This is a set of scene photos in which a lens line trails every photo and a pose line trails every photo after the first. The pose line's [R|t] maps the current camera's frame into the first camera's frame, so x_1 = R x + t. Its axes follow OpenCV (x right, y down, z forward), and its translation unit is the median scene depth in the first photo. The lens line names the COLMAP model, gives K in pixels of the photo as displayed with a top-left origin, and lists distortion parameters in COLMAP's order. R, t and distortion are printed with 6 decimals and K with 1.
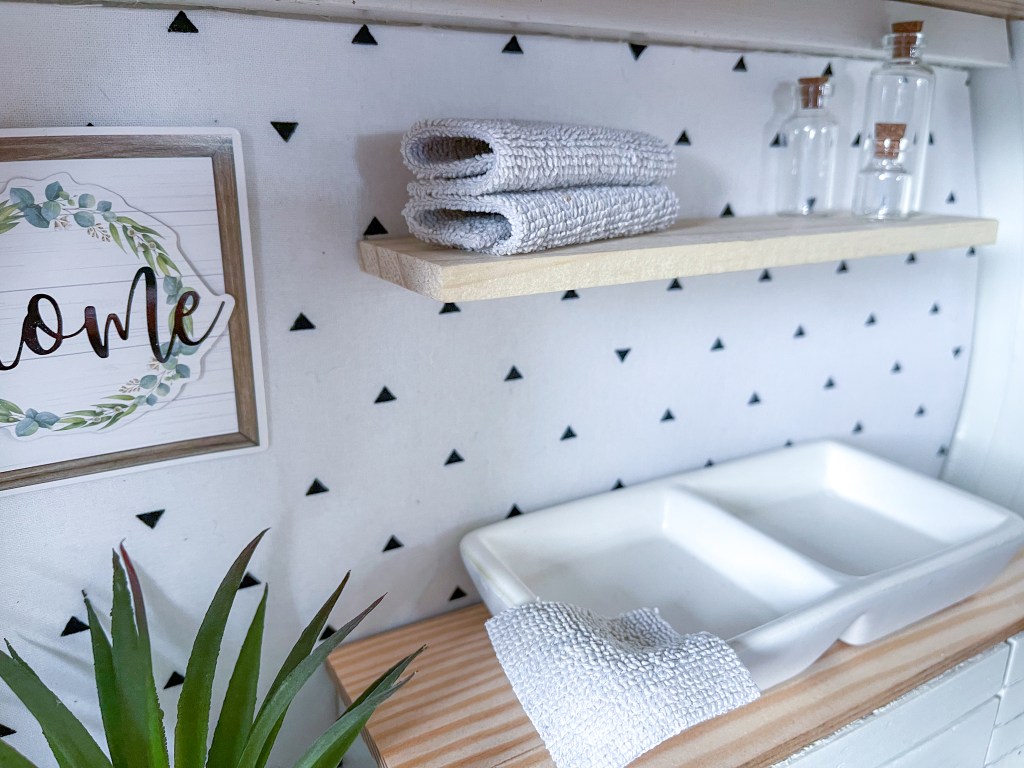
lens RADIAL K [[815.8, 0, 512.0], [0, 815.8, 384.0], [0, 0, 1]] dist [0.002134, -0.005176]
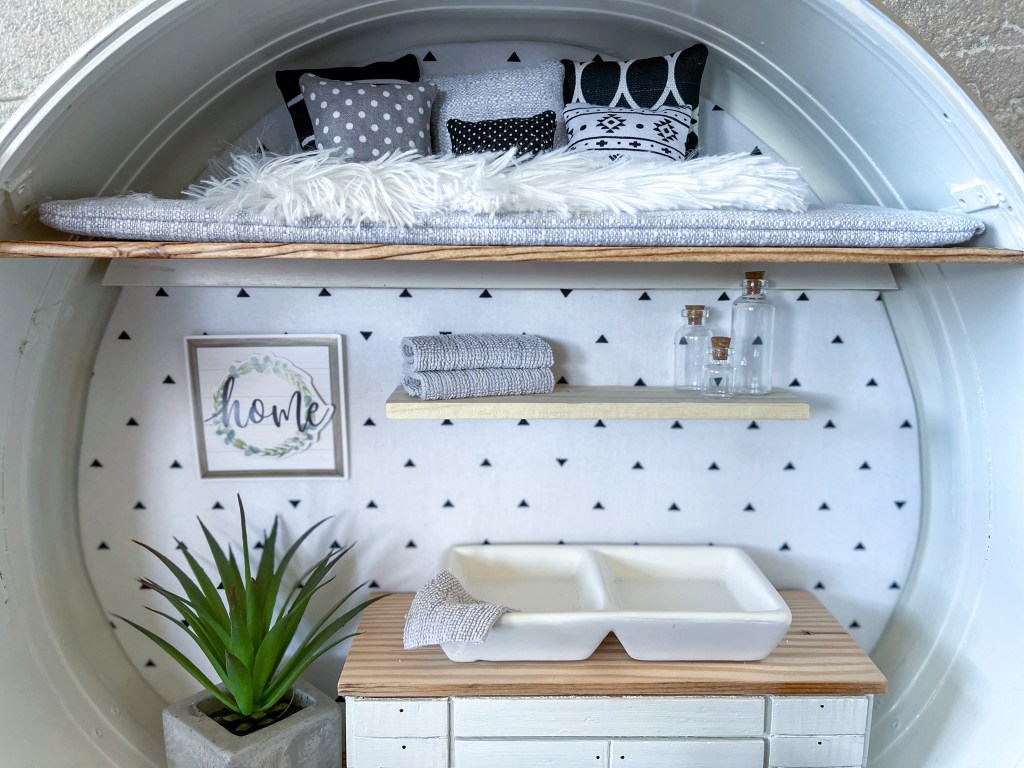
lens RADIAL K [[805.7, 0, 512.0], [0, 805.7, 384.0], [0, 0, 1]] dist [0.070472, -0.084429]
pose [[0.873857, 0.083514, -0.478957, 1.127764], [-0.145949, 0.984761, -0.094576, -0.029820], [0.463760, 0.152549, 0.872729, -0.708803]]
